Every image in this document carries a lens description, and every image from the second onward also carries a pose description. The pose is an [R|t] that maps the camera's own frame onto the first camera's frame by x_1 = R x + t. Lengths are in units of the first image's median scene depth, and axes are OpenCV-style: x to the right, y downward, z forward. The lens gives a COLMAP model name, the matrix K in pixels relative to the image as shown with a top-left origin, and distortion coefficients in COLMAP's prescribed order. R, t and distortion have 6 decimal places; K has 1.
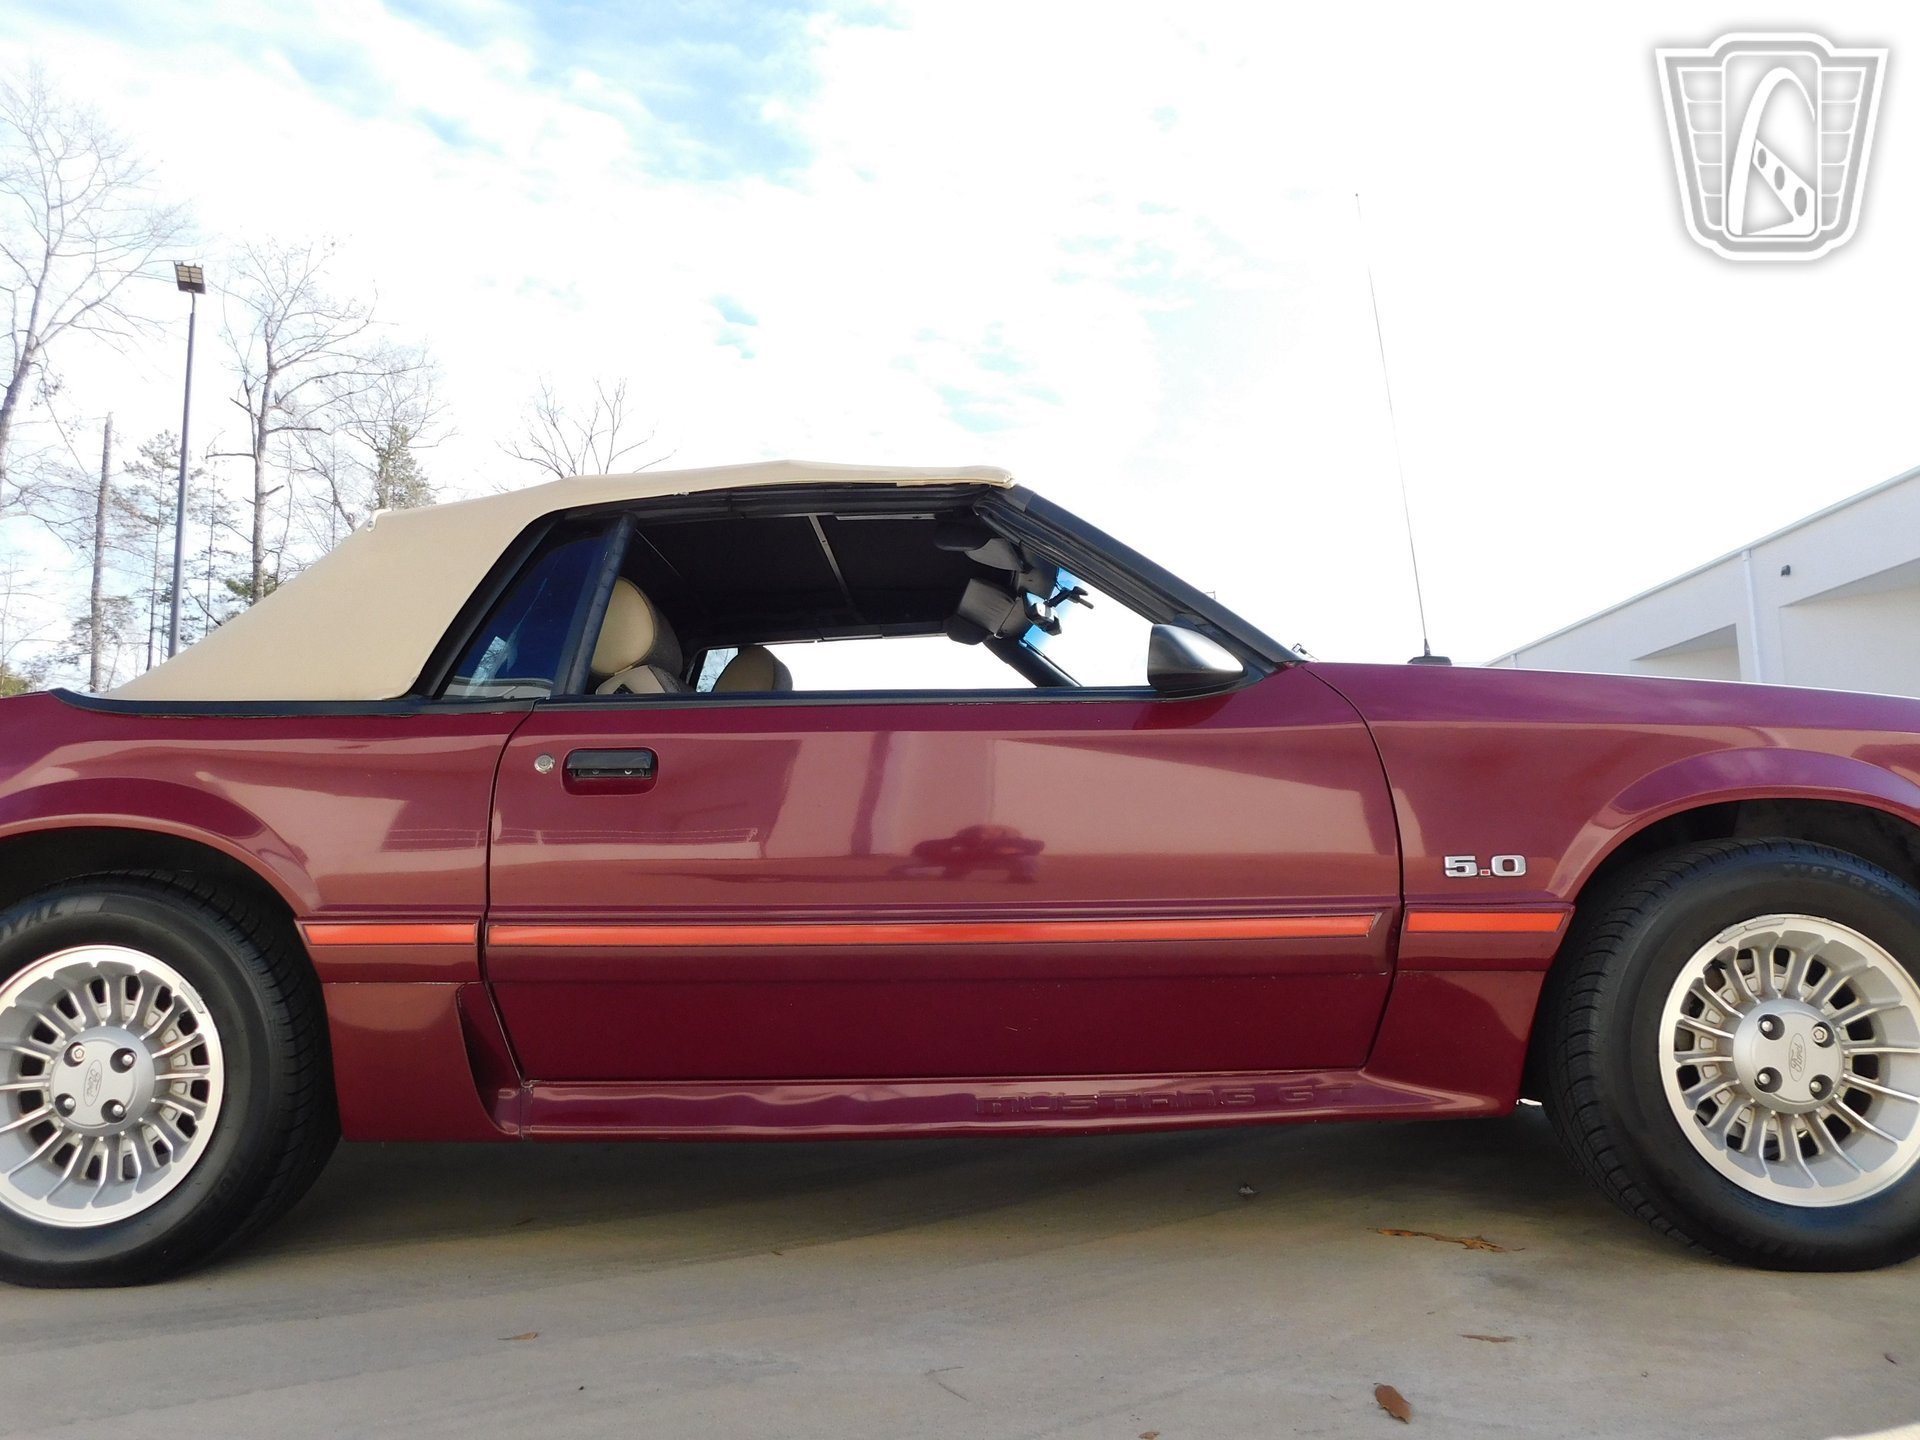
lens RADIAL K [[1261.9, 0, 951.4], [0, 1261.9, 704.9], [0, 0, 1]] dist [-0.068802, 0.050242]
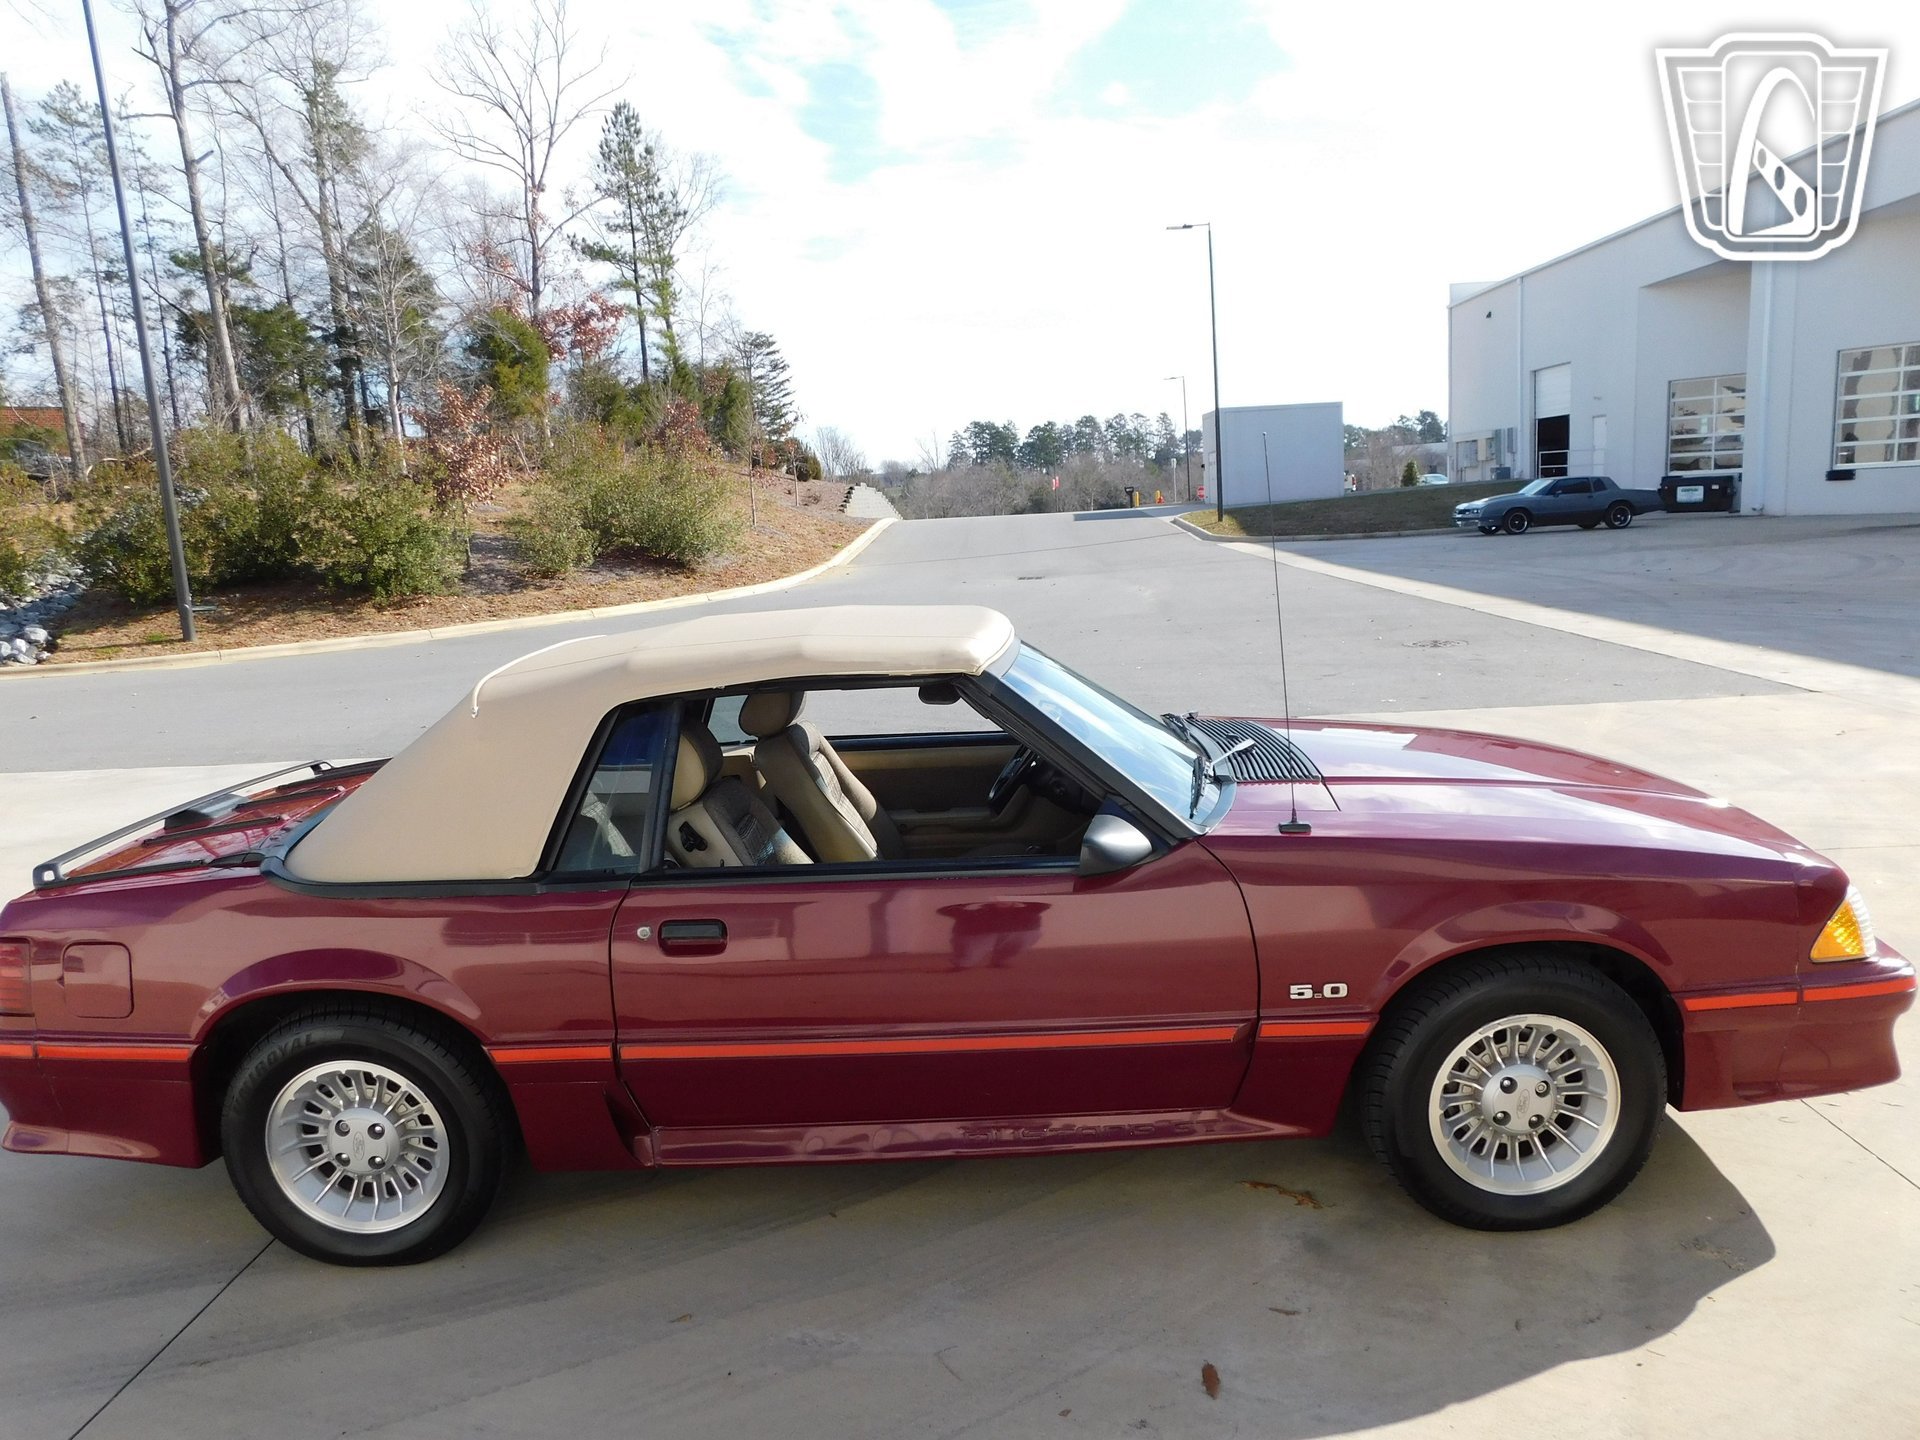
lens RADIAL K [[1261.9, 0, 946.7], [0, 1261.9, 713.2], [0, 0, 1]] dist [-0.068802, 0.050242]
pose [[0.999448, -0.033080, -0.002928, 0.019672], [0.032421, 0.952842, 0.301730, -0.562532], [-0.007191, -0.301658, 0.953389, -0.233494]]
